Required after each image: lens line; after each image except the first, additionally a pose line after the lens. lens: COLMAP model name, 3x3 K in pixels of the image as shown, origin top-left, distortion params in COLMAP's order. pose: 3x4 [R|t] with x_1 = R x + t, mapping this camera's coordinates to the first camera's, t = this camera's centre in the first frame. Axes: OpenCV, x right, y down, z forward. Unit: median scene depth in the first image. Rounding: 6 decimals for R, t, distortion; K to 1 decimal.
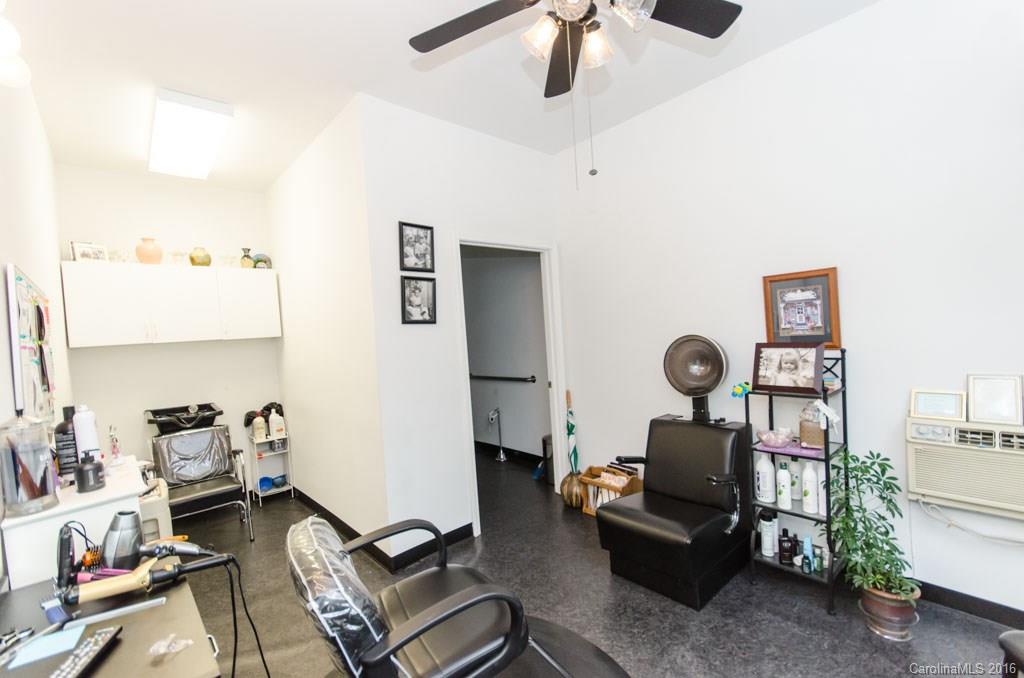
lens RADIAL K [[446.8, 0, 506.5], [0, 446.8, 345.3], [0, 0, 1]] dist [0.004912, 0.001091]
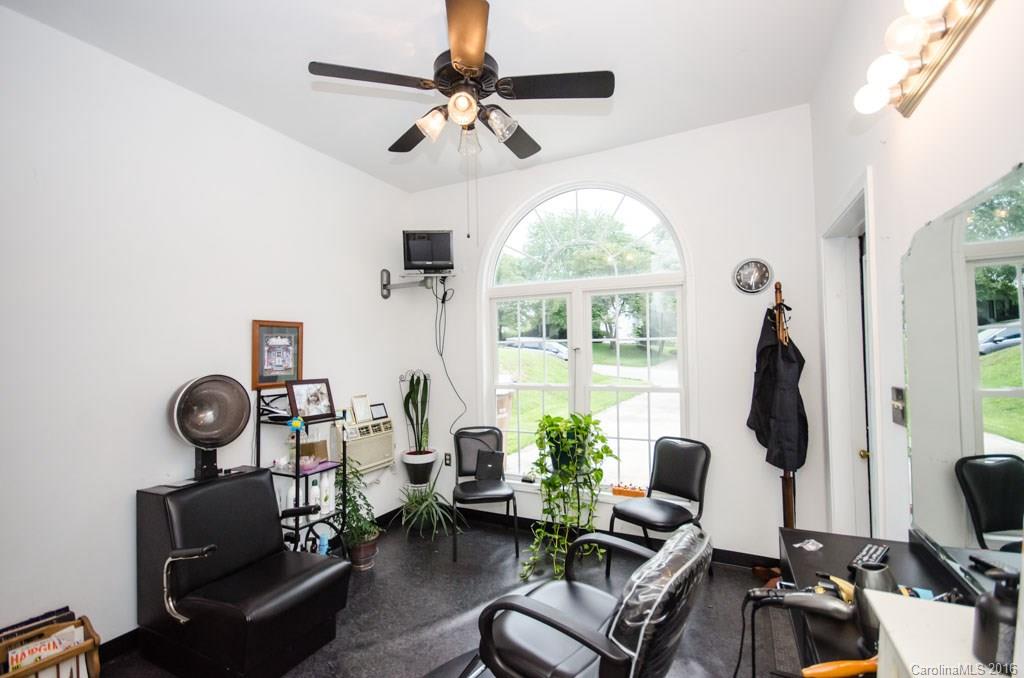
lens RADIAL K [[423.8, 0, 536.5], [0, 423.8, 343.5], [0, 0, 1]] dist [-0.000319, 0.000108]
pose [[-0.396599, 0.089287, 0.913639, -0.632581], [0.065938, 0.995459, -0.068661, 0.015505], [-0.915621, 0.033013, -0.400686, 0.840524]]
